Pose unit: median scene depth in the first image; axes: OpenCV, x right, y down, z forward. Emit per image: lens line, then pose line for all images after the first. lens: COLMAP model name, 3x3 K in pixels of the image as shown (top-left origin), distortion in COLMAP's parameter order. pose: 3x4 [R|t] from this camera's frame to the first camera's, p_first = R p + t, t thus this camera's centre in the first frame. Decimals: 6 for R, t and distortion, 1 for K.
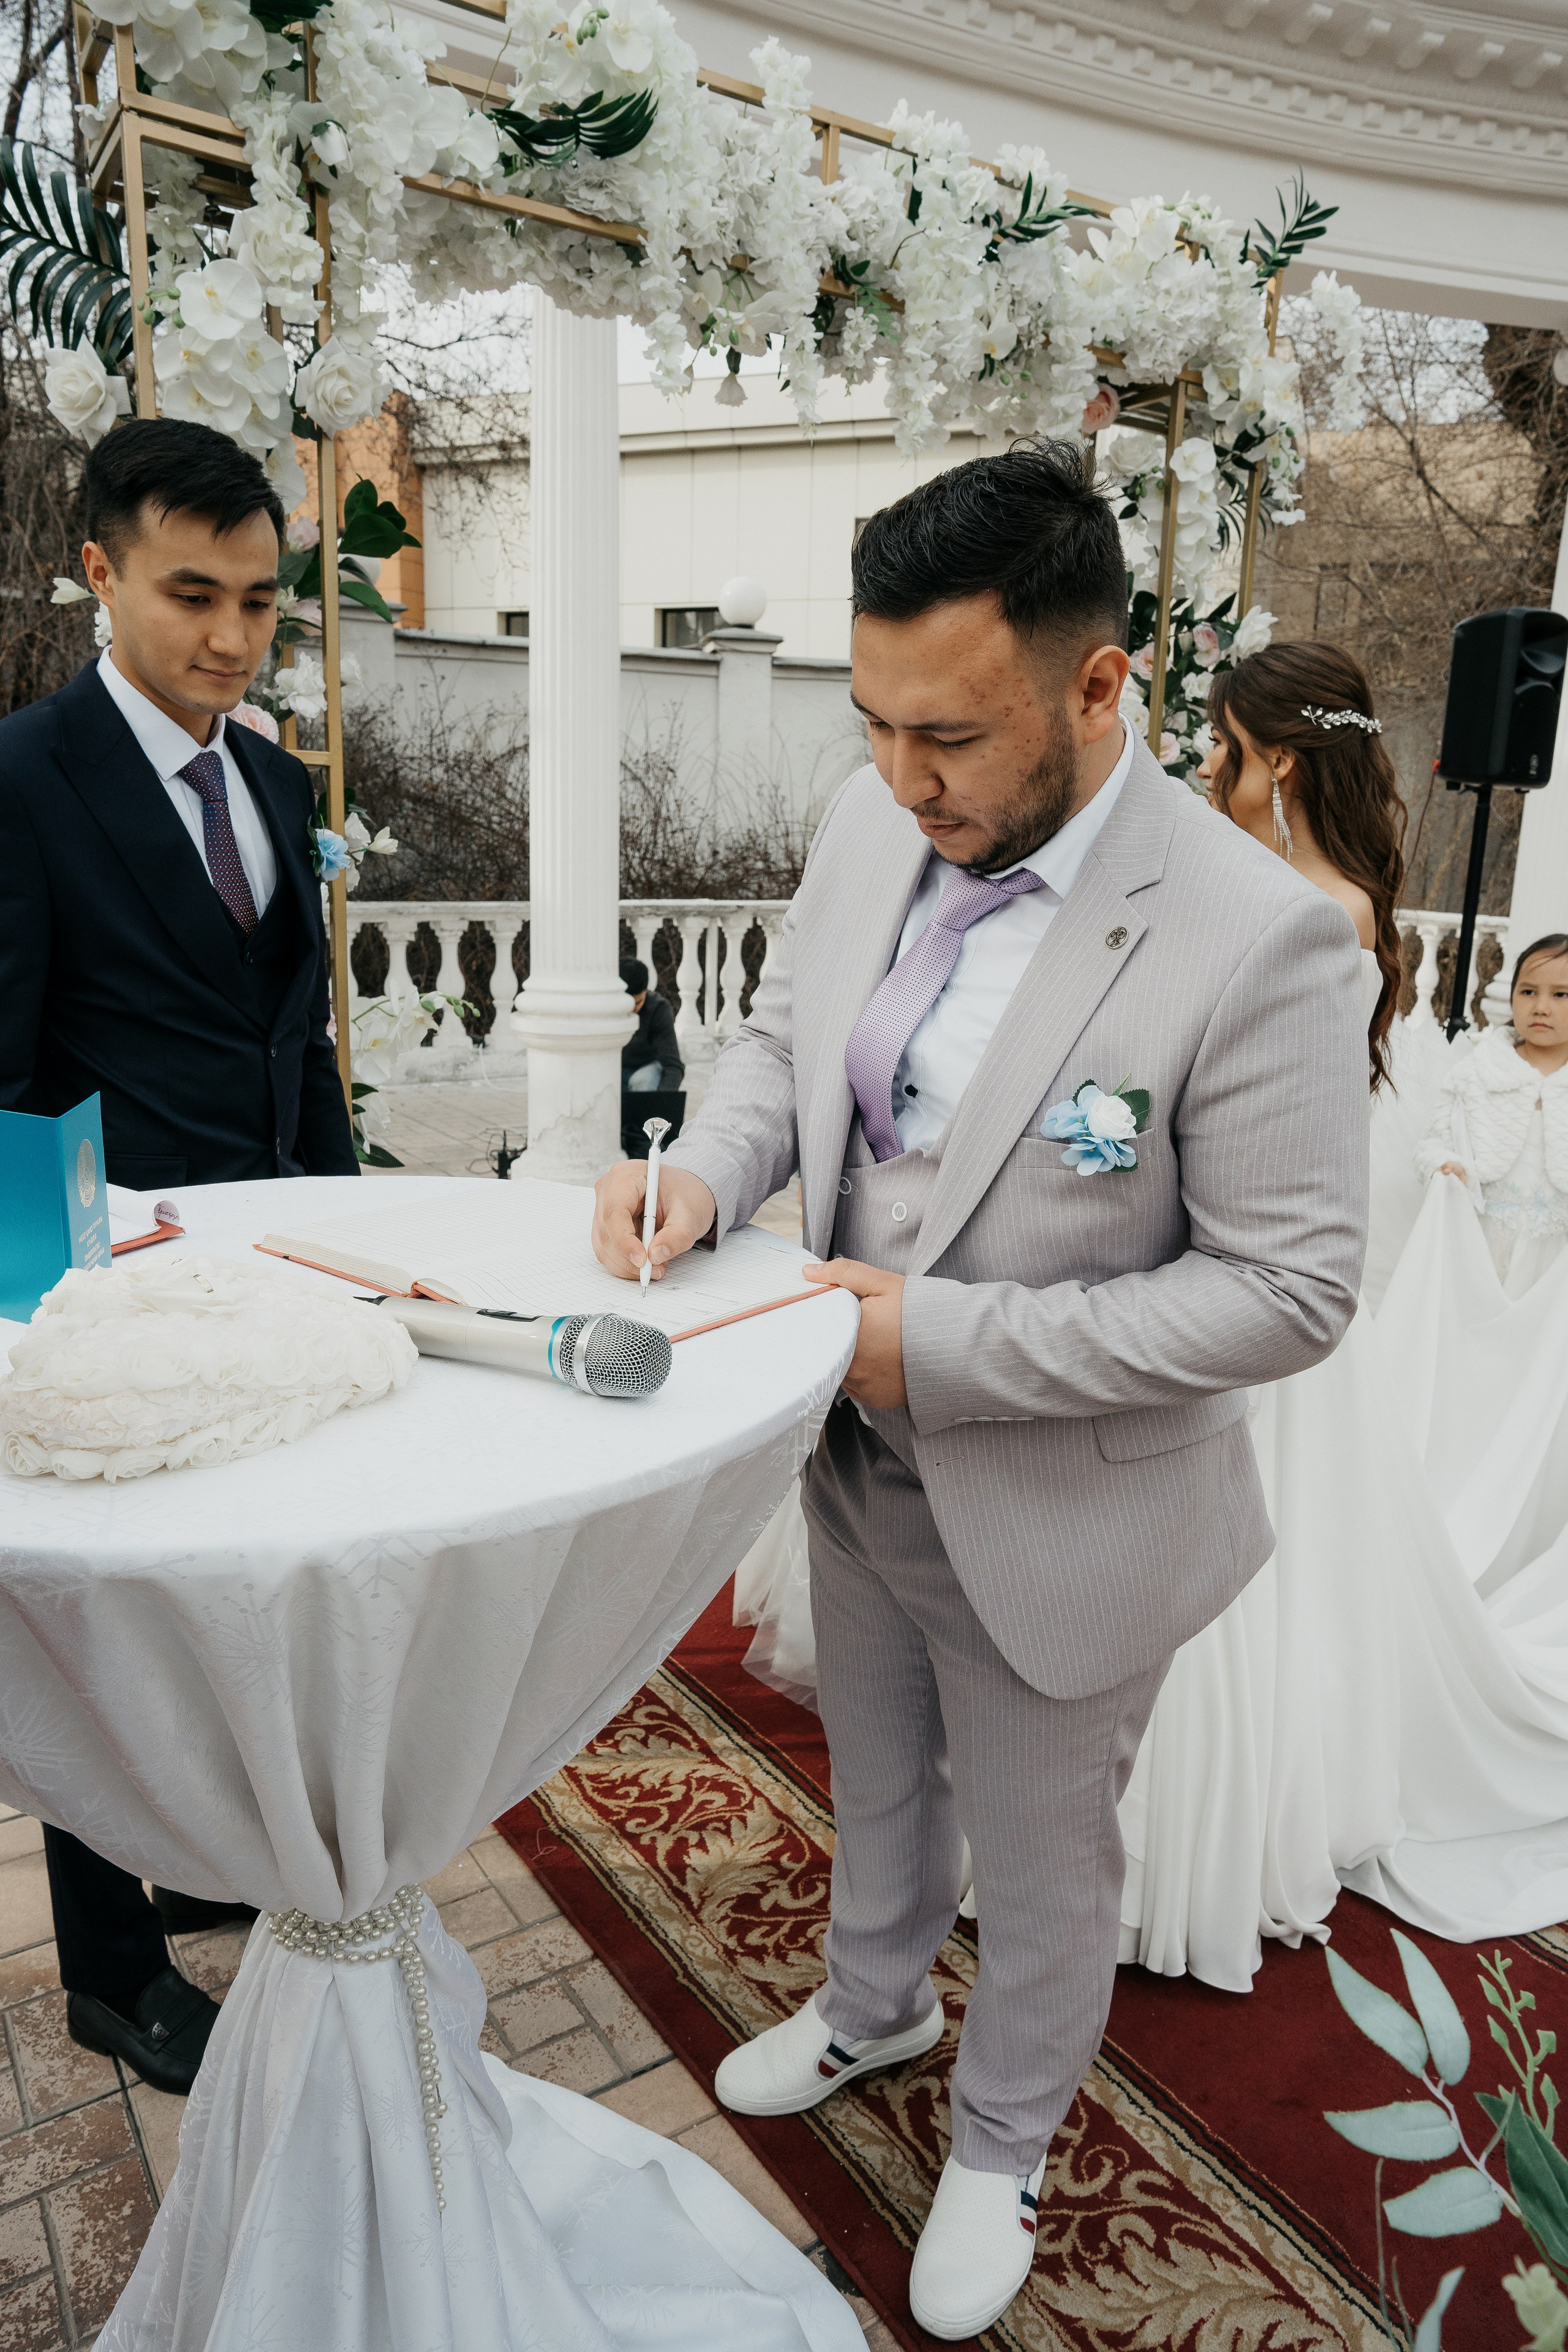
lens RADIAL K [[1563.1, 0, 784.8], [0, 1563.1, 1178.9], [0, 0, 1]] dist [-0.038799, 0.054119]
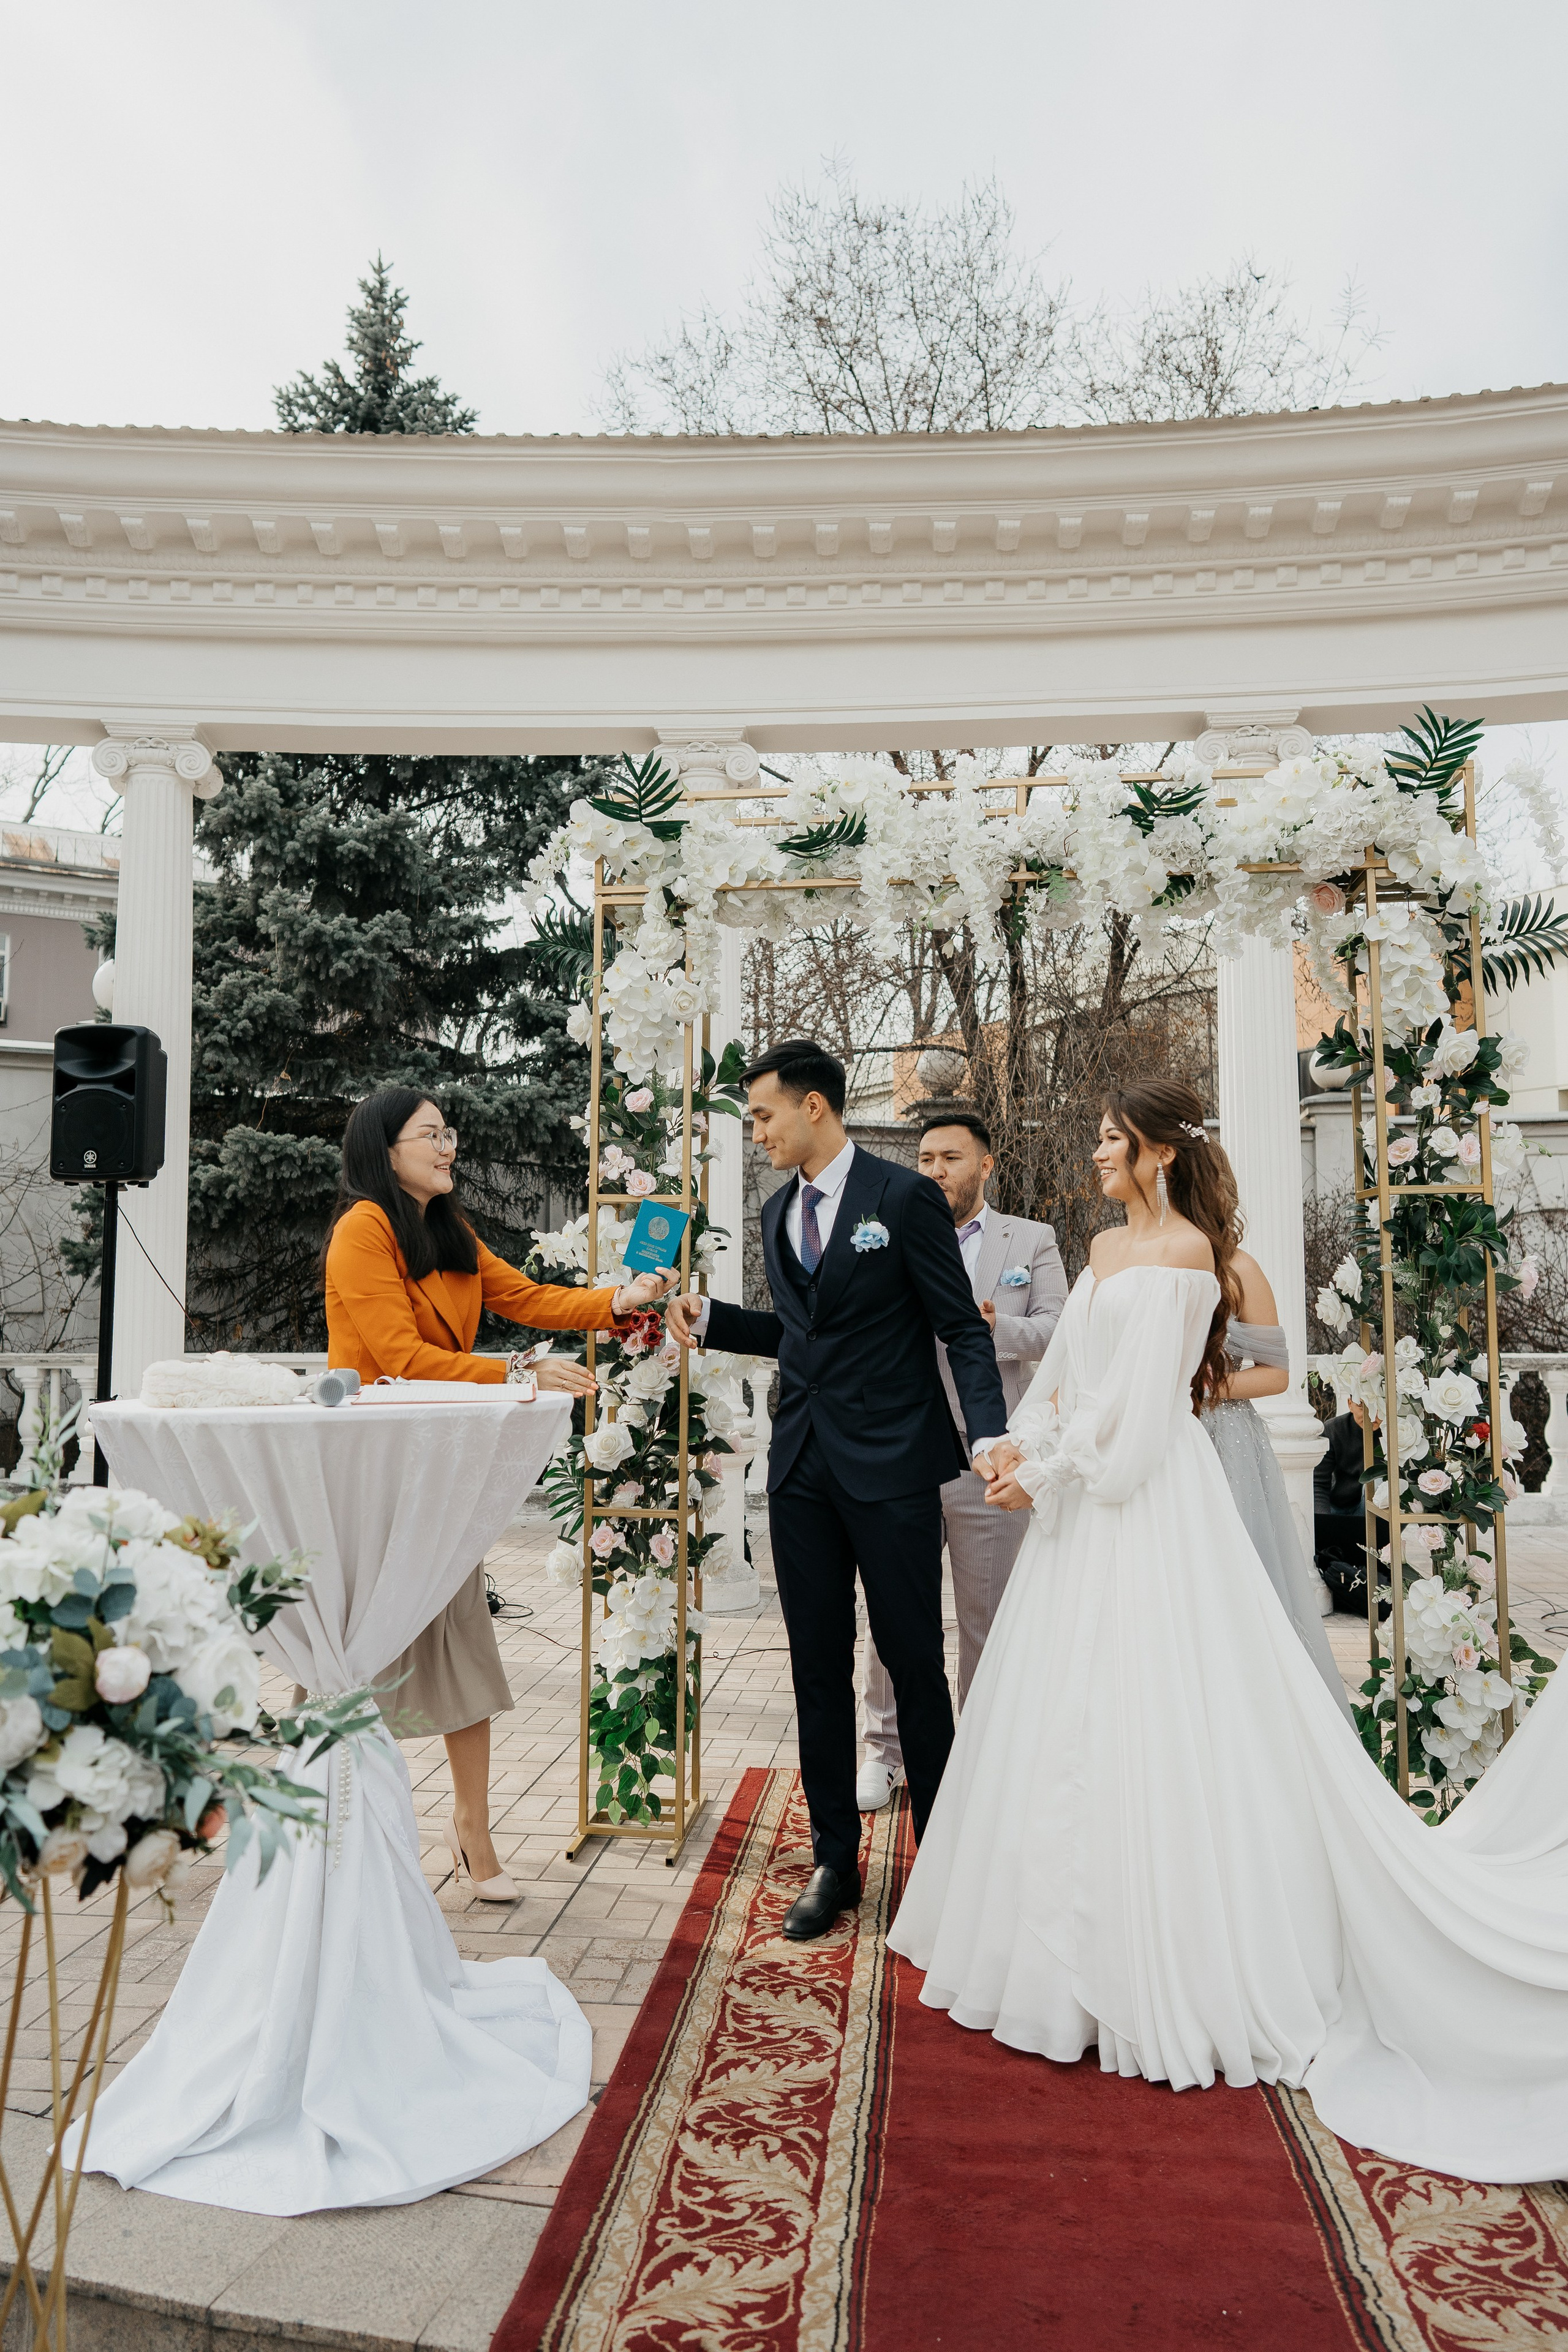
lens RADIAL K [[1610.5, 0, 780.6], [0, 1610.5, 1173.6], [0, 0, 1]] dist [-0.038843, 0.051866]
pose [[0.760624, -0.083736, -0.643769, 0.831539], [-0.121740, 0.955657, -0.268141, 0.149448], [0.637676, 0.282327, 0.716702, -0.189183]]
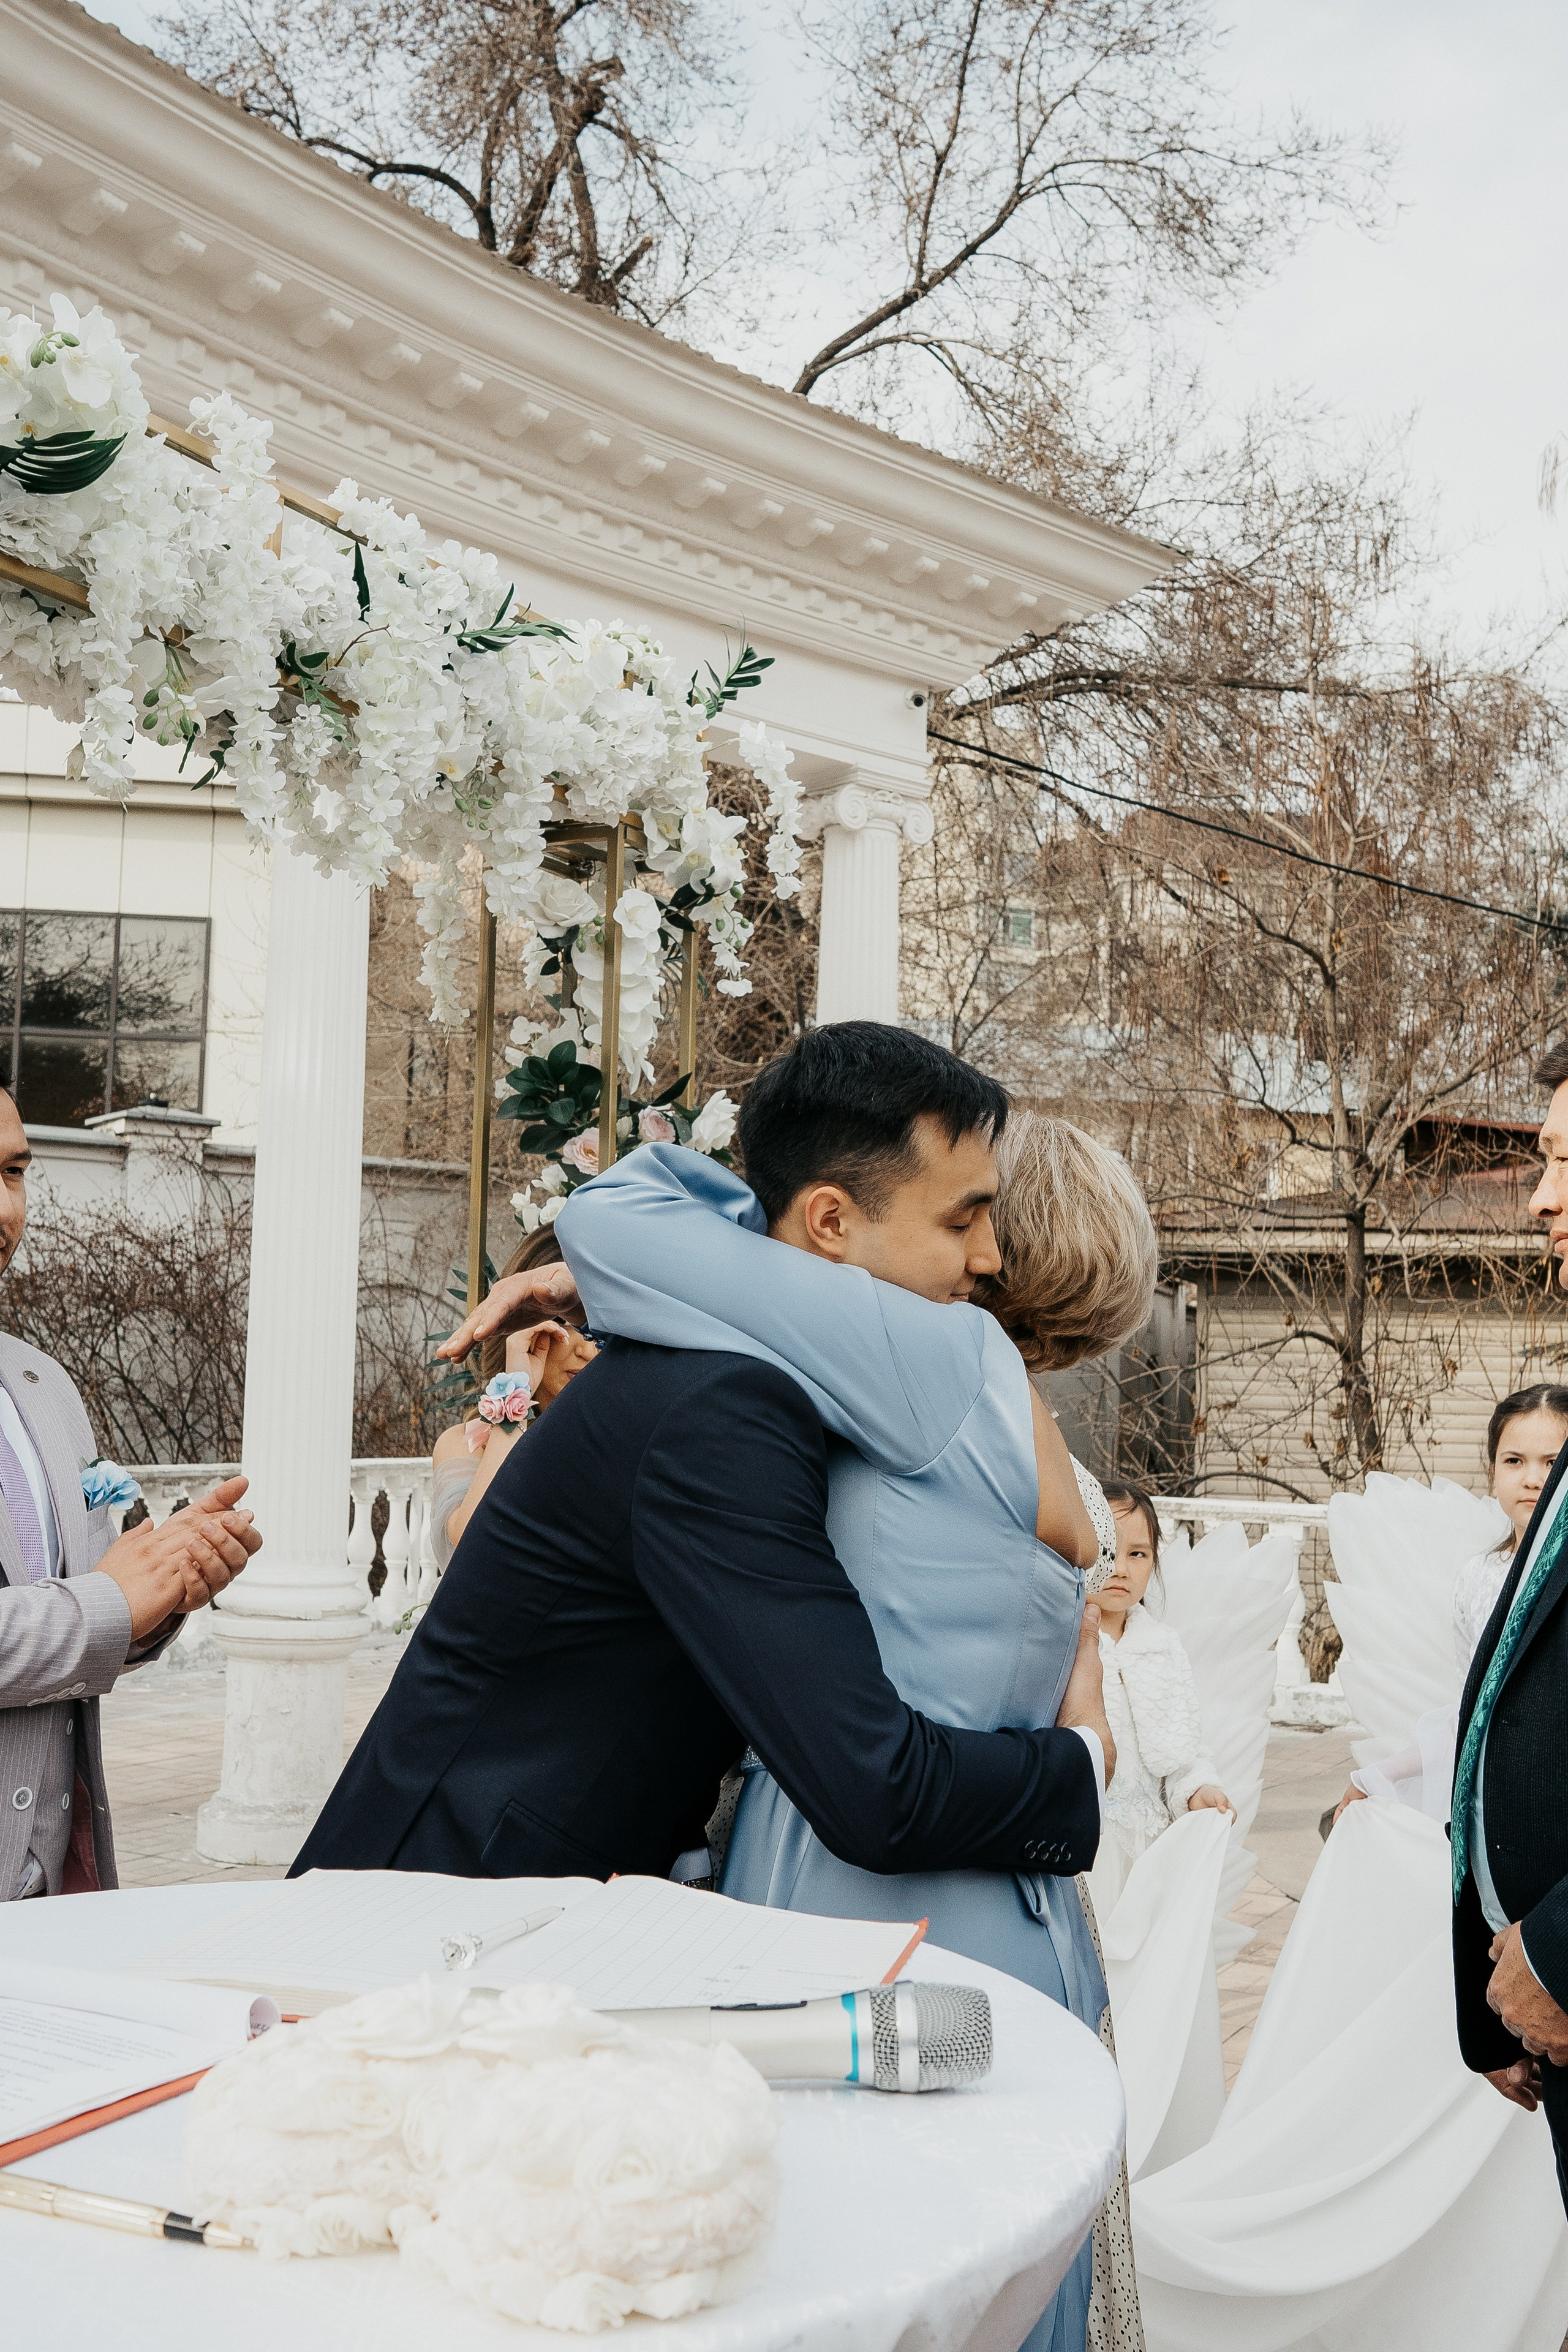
lens RADIAL K [[2362.3, 0, 782.1], [0, 2362.3, 1188.0], [0, 0, 1]] dist [-0.021155, 0.009957]
pose [[0.880577, 0.033022, 0.472751, -0.291555], [0.104981, 0.959192, -0.262546, 0.002720], [-0.462128, 0.280822, 0.841176, -0.028766]]
